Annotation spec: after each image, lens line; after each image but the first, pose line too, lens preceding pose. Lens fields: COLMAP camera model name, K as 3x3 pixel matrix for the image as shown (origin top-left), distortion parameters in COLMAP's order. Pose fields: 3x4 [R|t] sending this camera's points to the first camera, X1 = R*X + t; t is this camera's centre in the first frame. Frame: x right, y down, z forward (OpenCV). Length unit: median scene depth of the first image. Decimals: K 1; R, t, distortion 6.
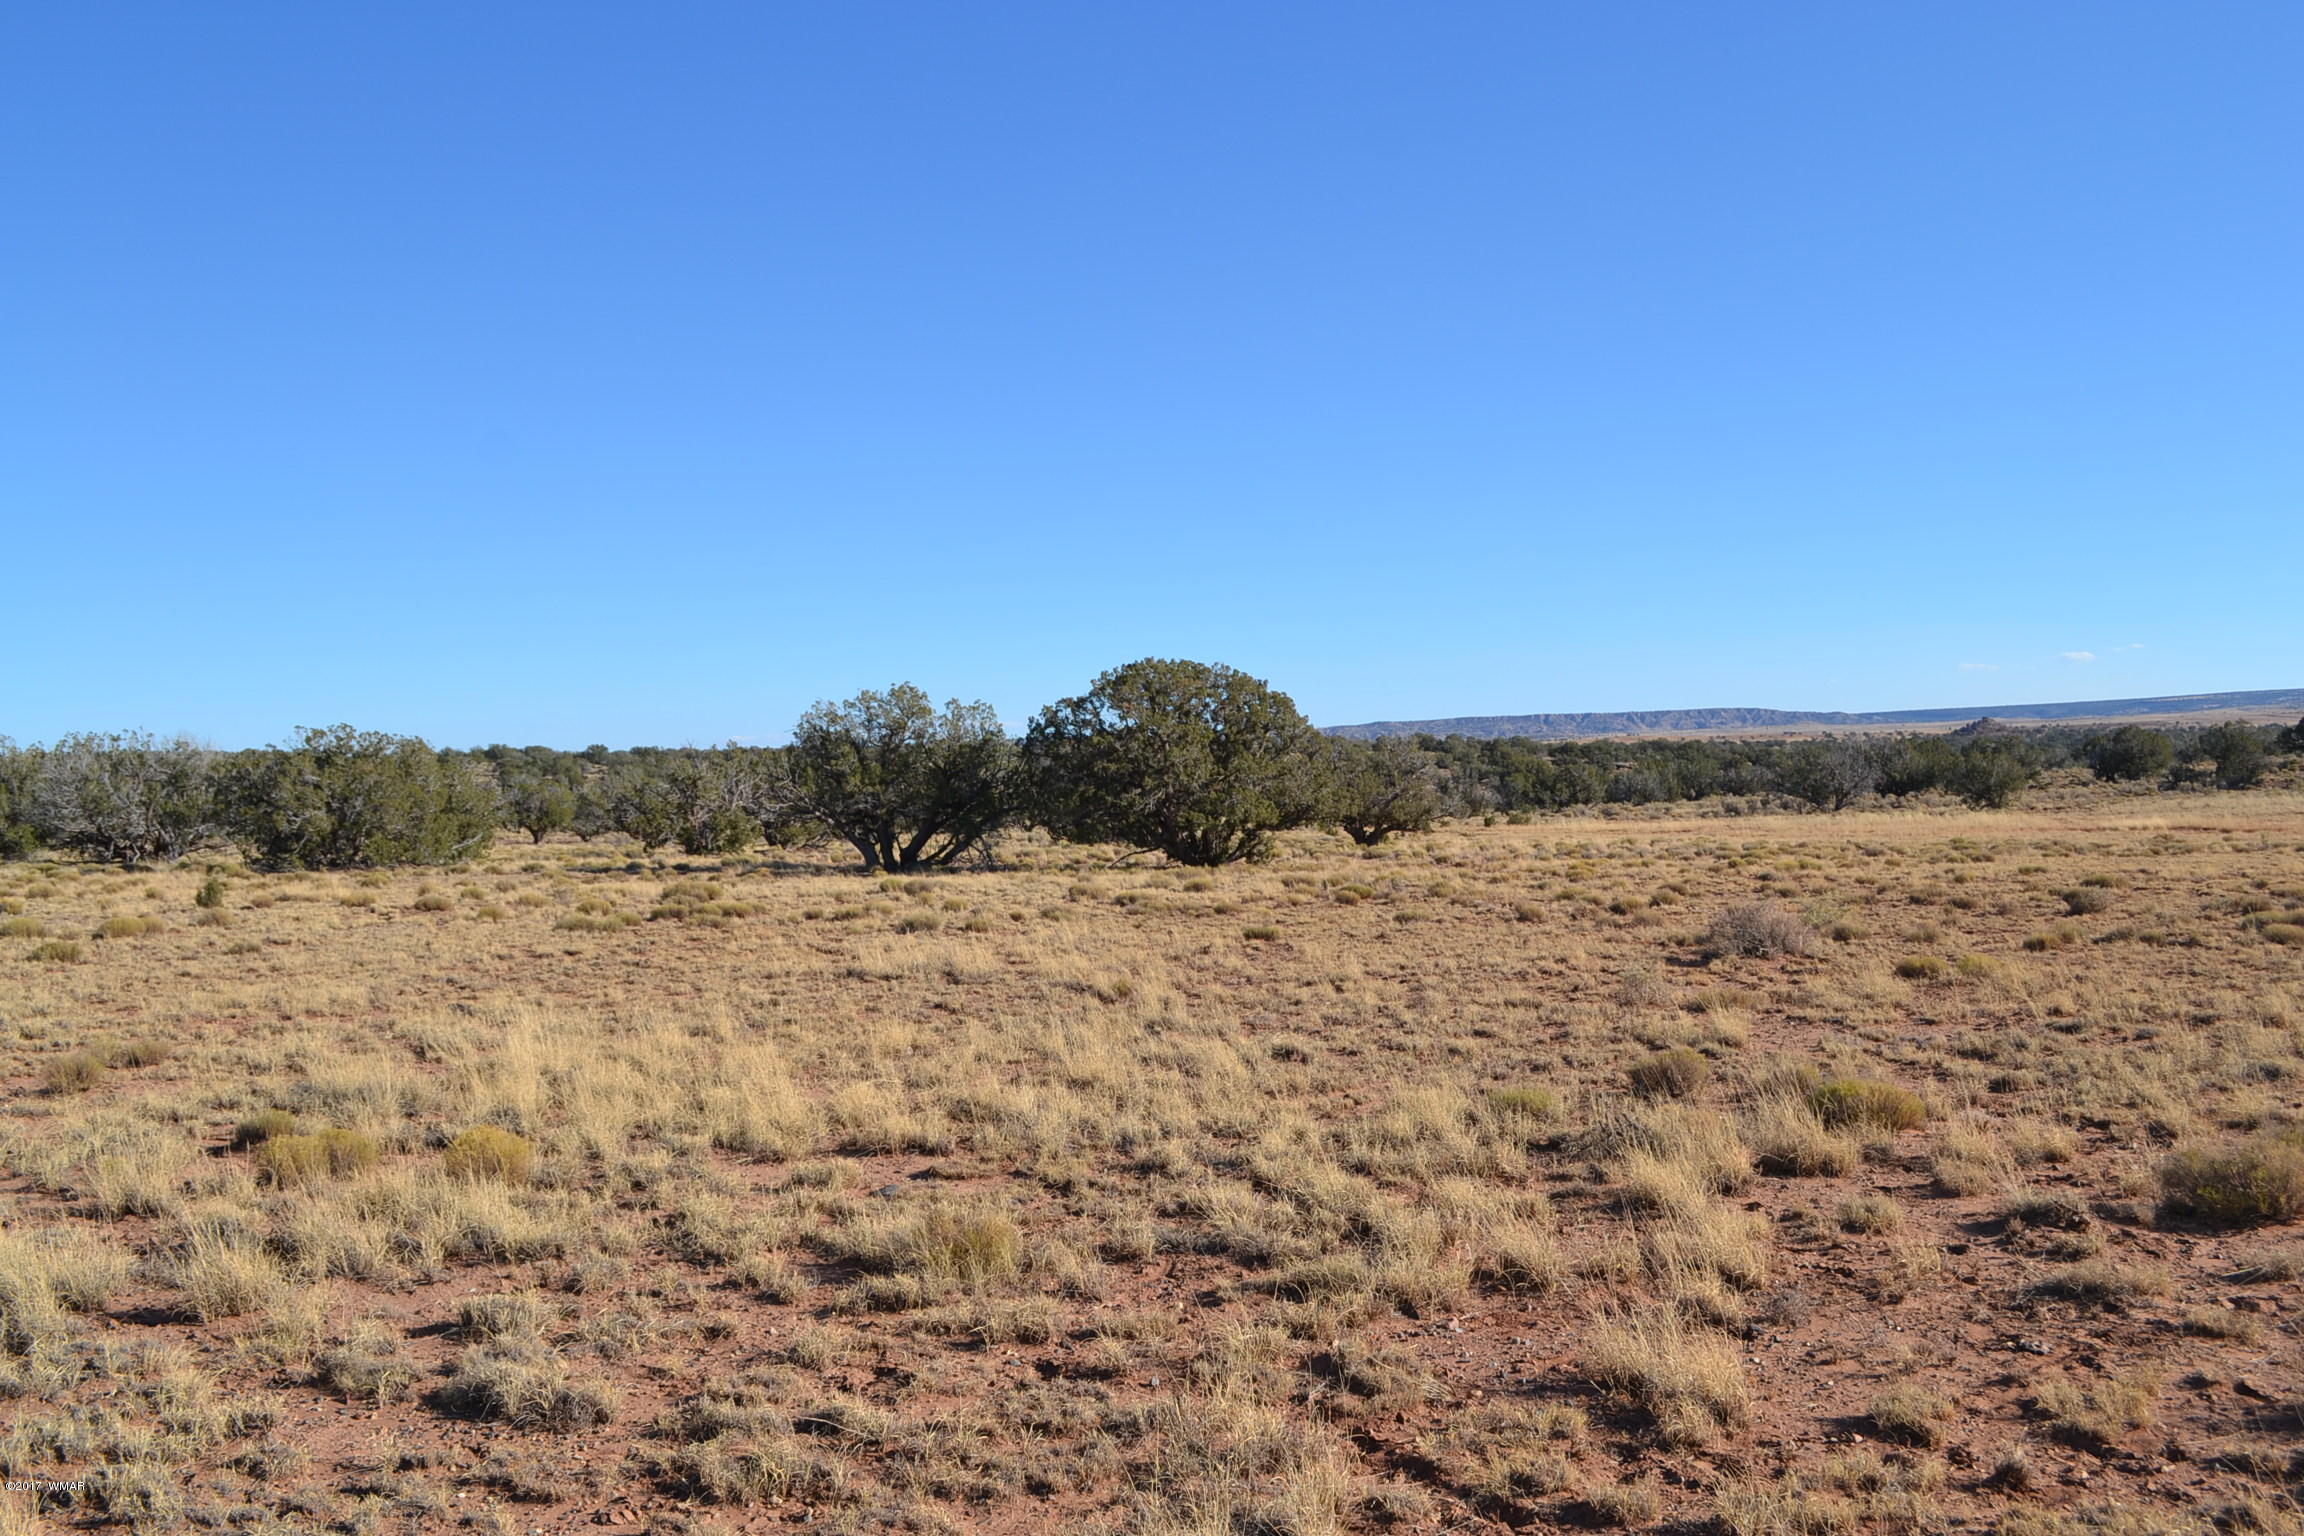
lens RADIAL K [[2080.9, 0, 1144.3], [0, 2080.9, 781.4], [0, 0, 1]] dist [-0.078068, 0.017923]
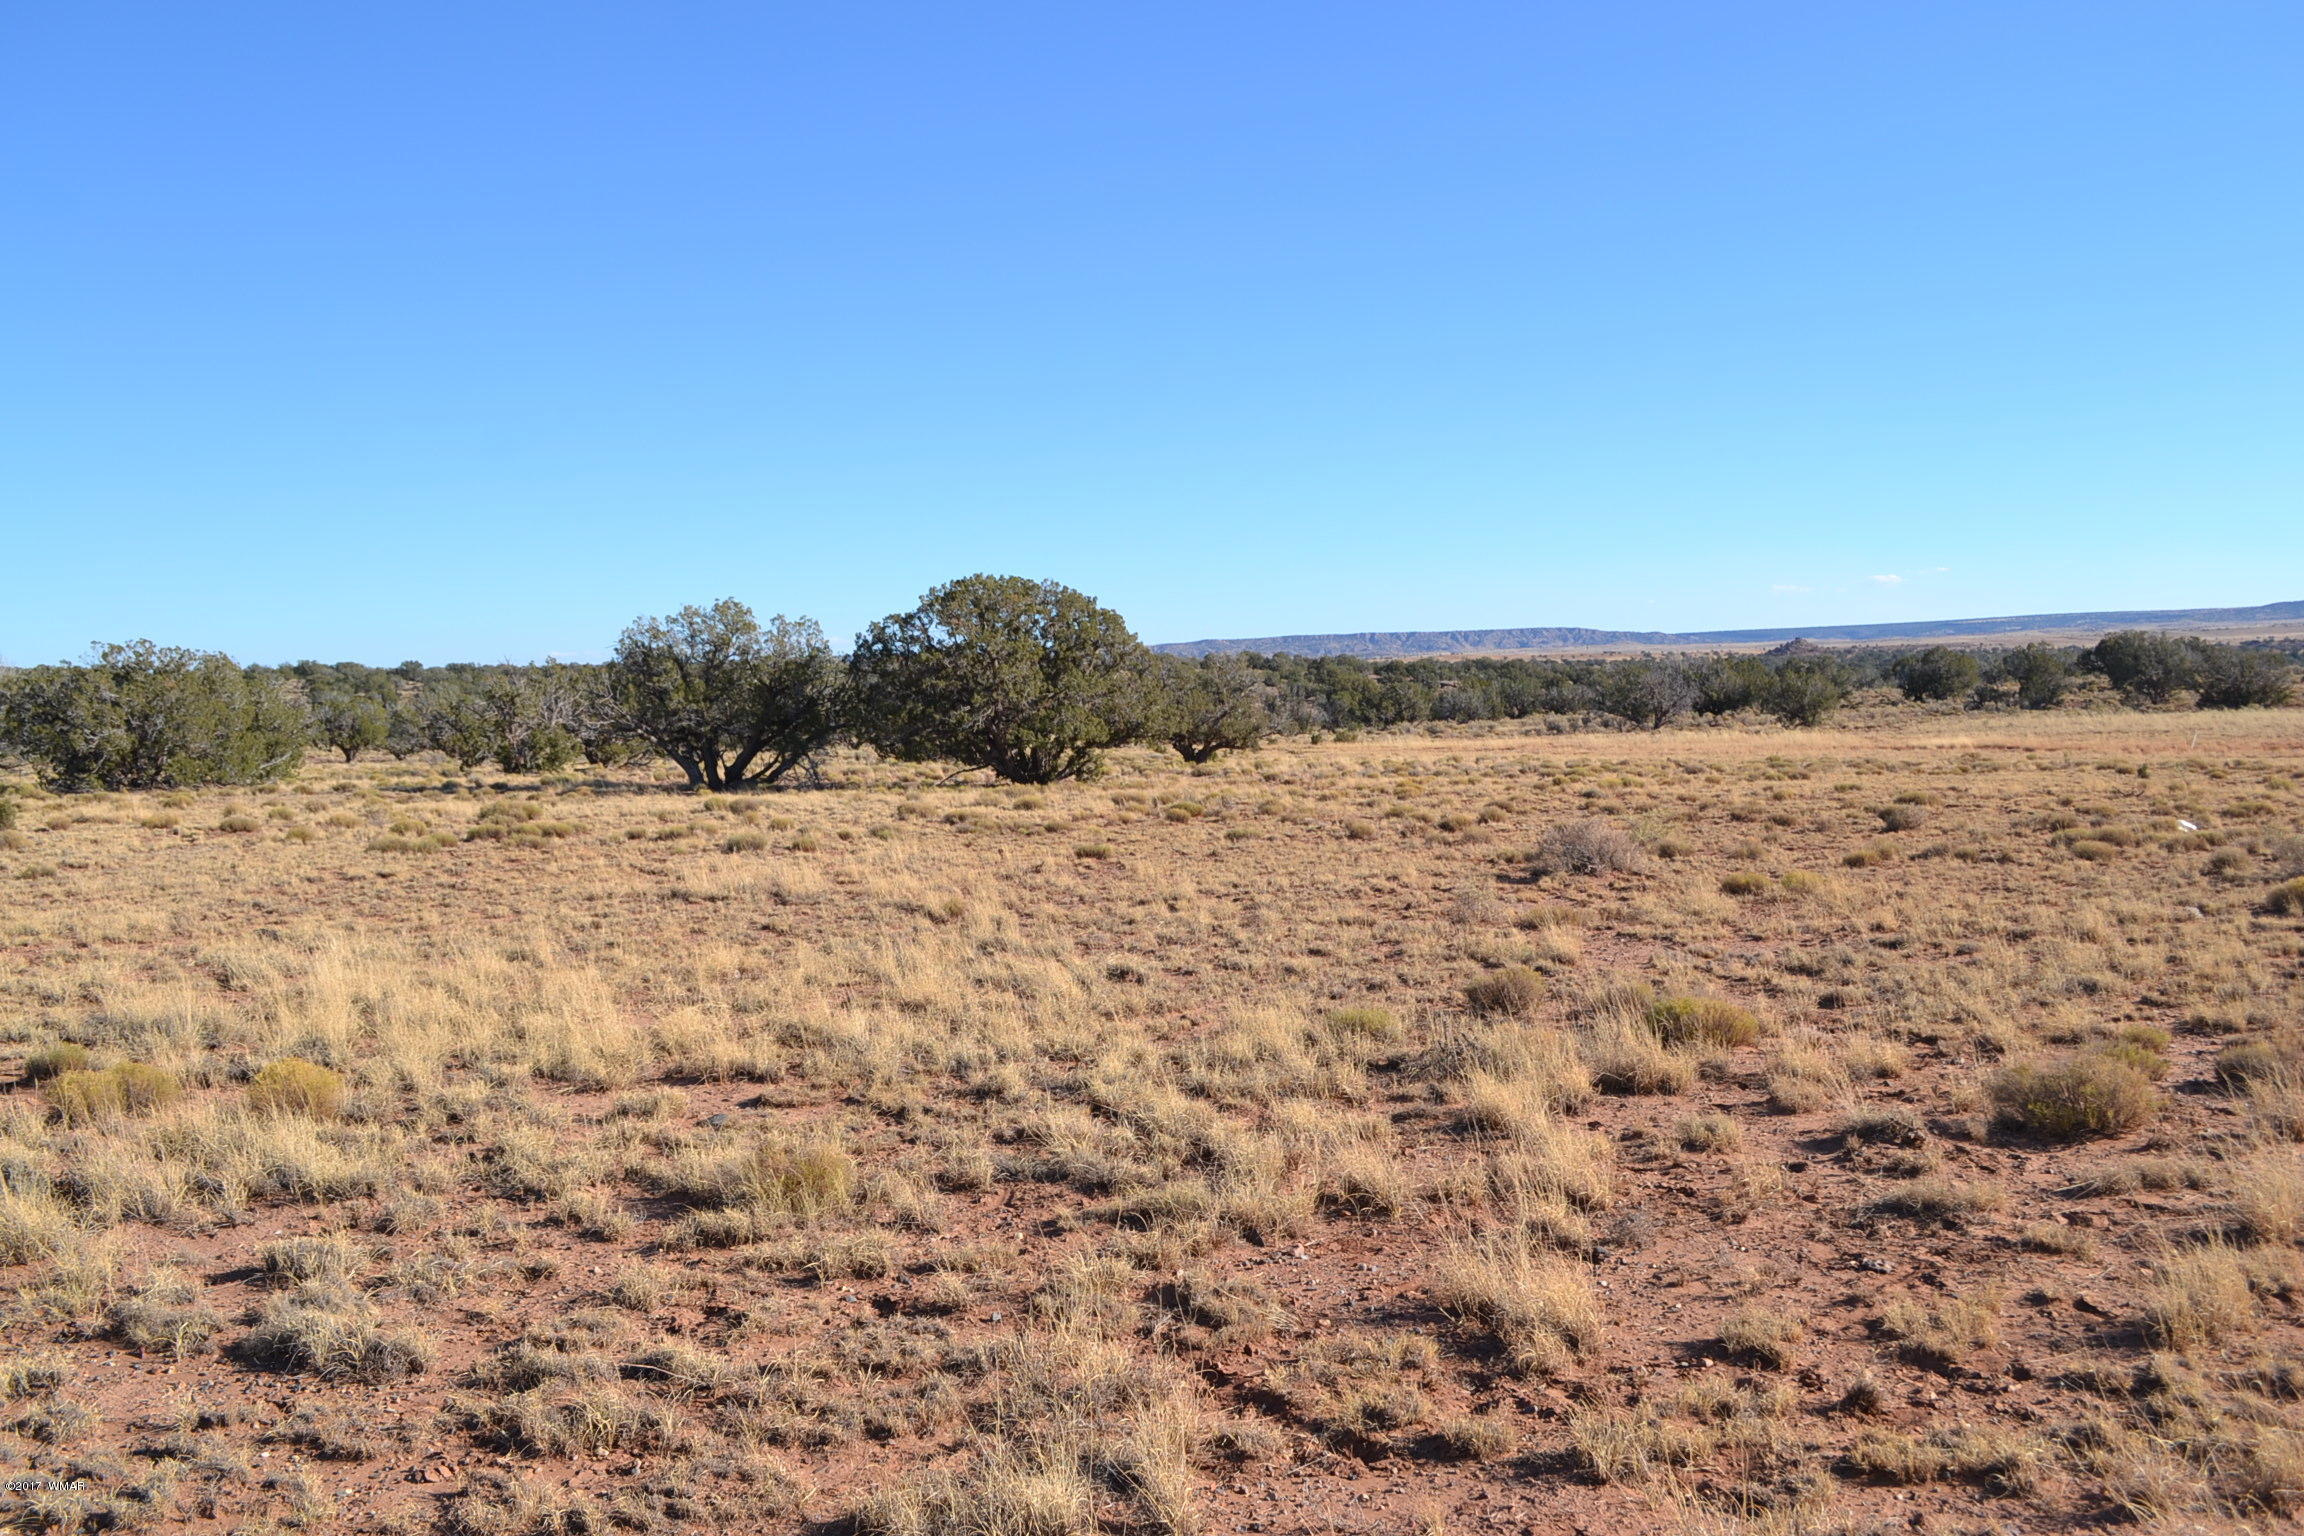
lens RADIAL K [[2080.9, 0, 1144.3], [0, 2080.9, 781.4], [0, 0, 1]] dist [-0.078068, 0.017923]
pose [[0.996578, -0.001515, 0.082639, -0.001495], [-0.001764, 0.999214, 0.039591, 0.000090], [-0.082634, -0.039601, 0.995793, 0.009896]]
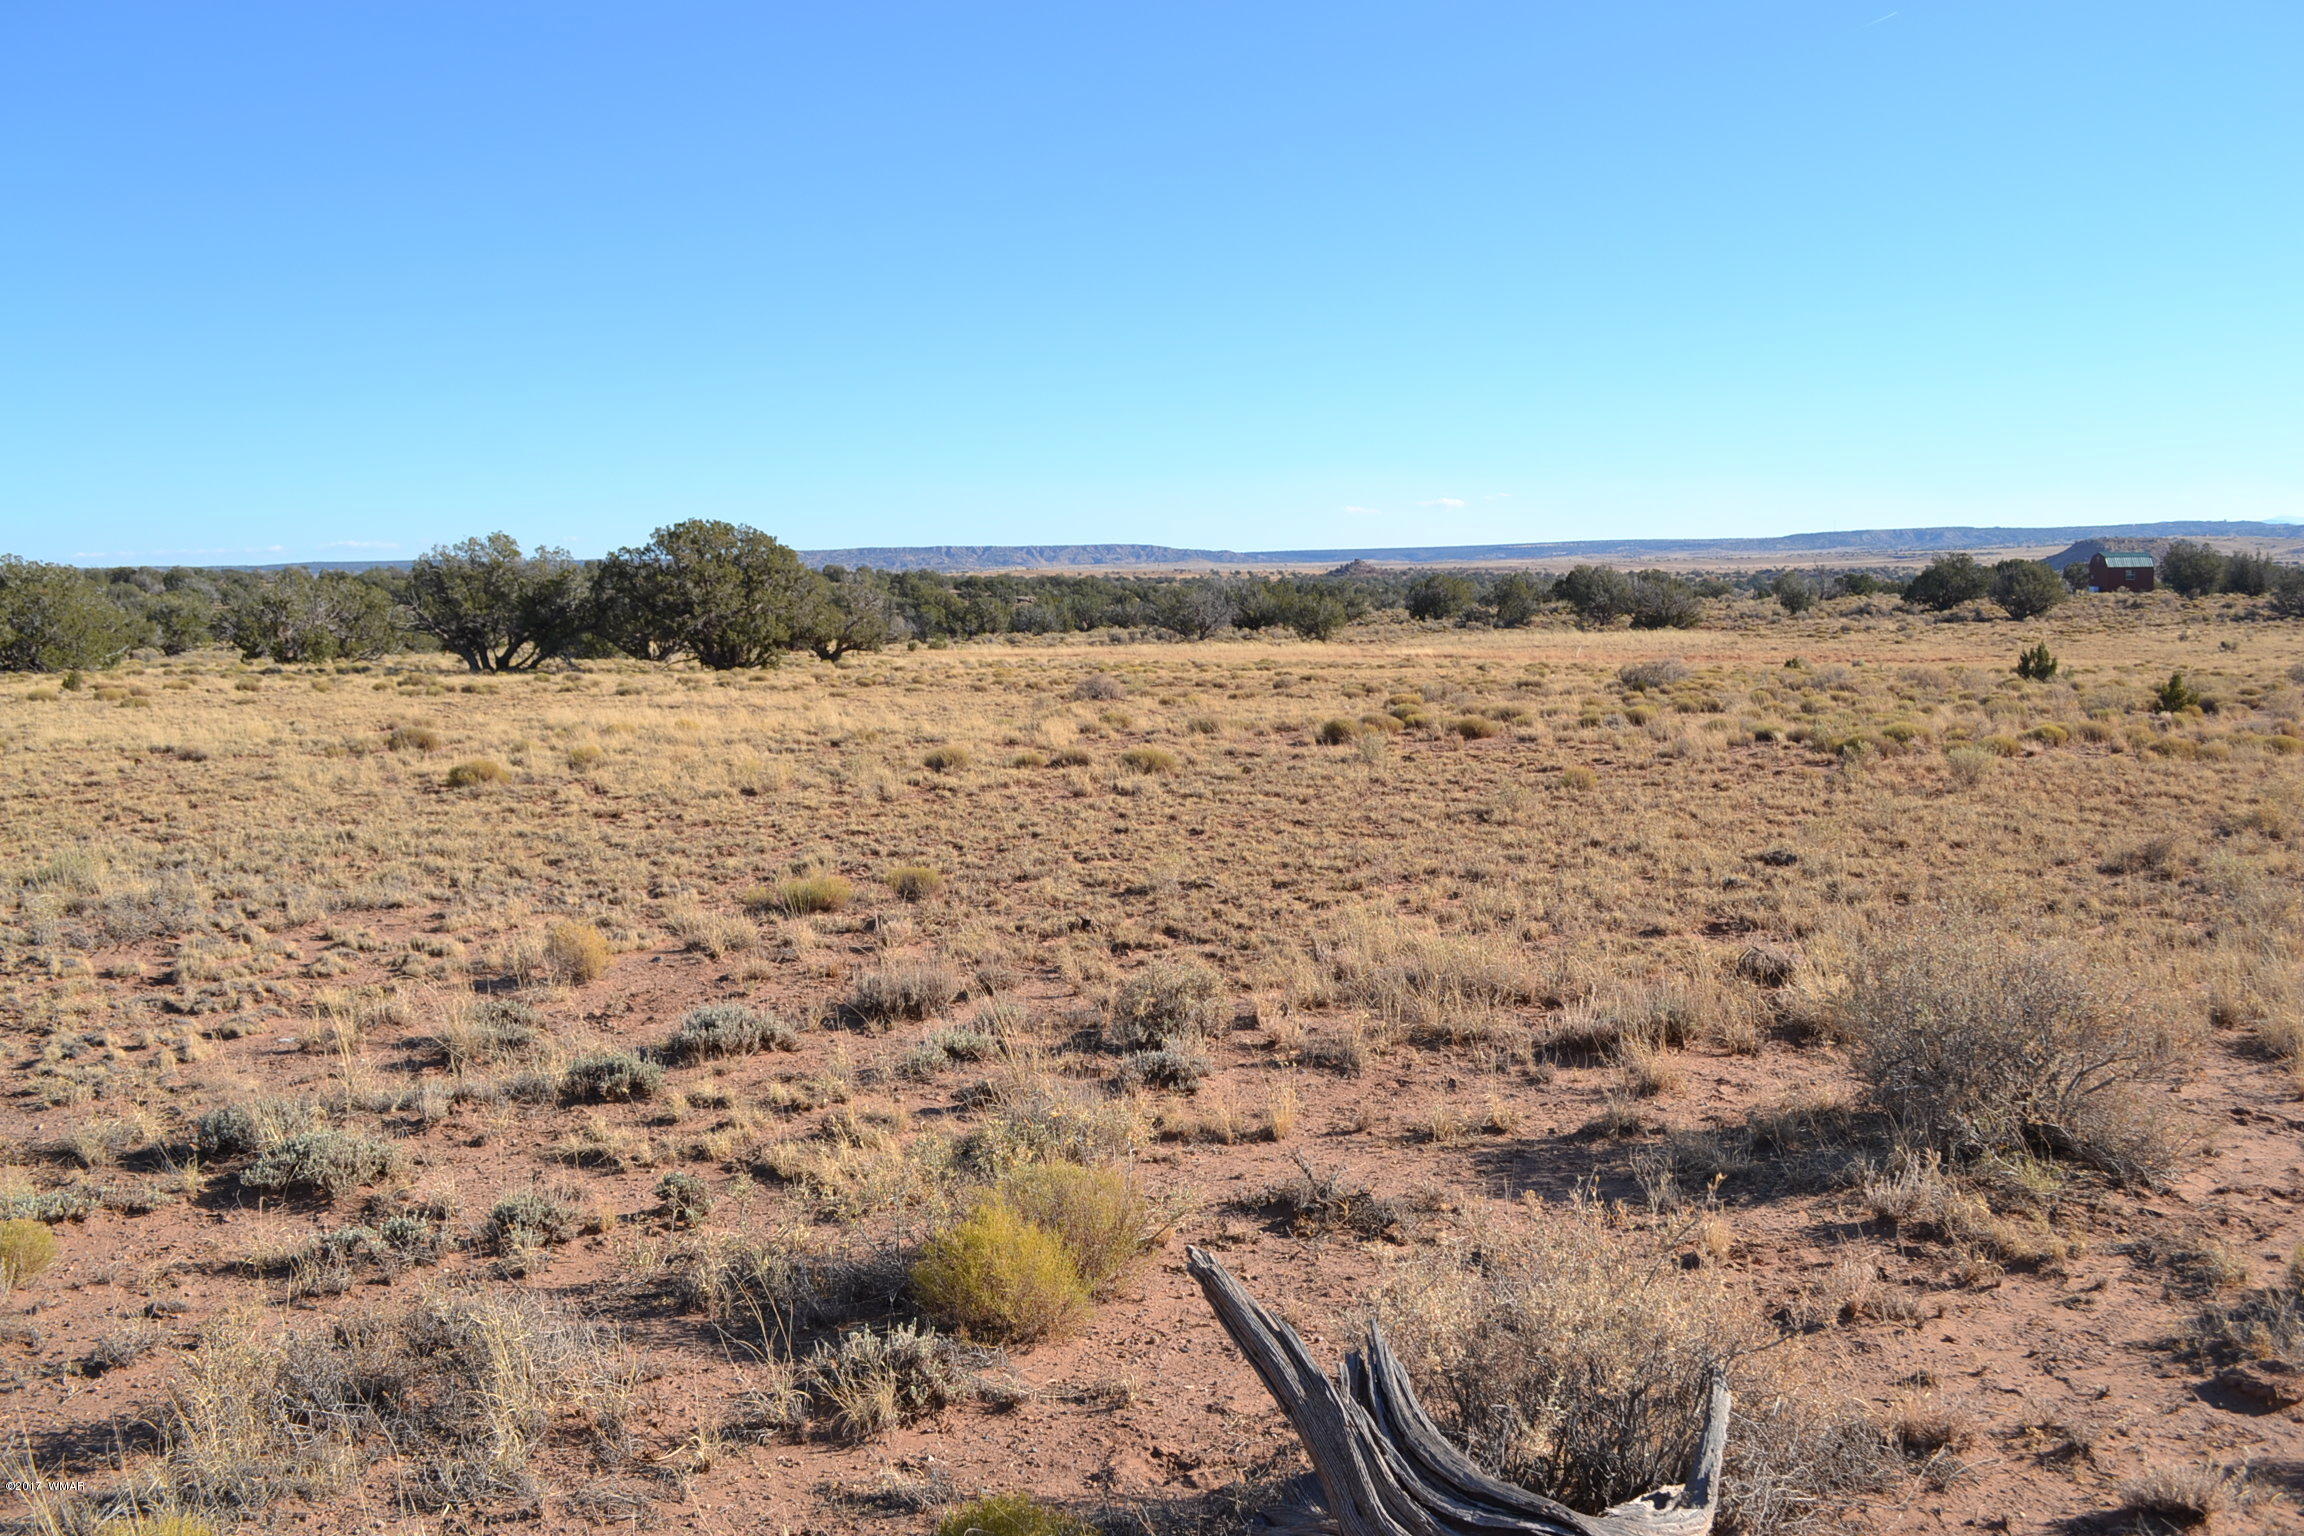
lens RADIAL K [[2148.1, 0, 1152.0], [0, 2148.1, 768.0], [0, 0, 1]] dist [-0.076749, 0.007455]
pose [[0.958733, -0.004916, 0.284265, -0.216456], [-0.015800, 0.997384, 0.070537, 0.000301], [-0.283868, -0.072117, 0.956147, -0.885622]]
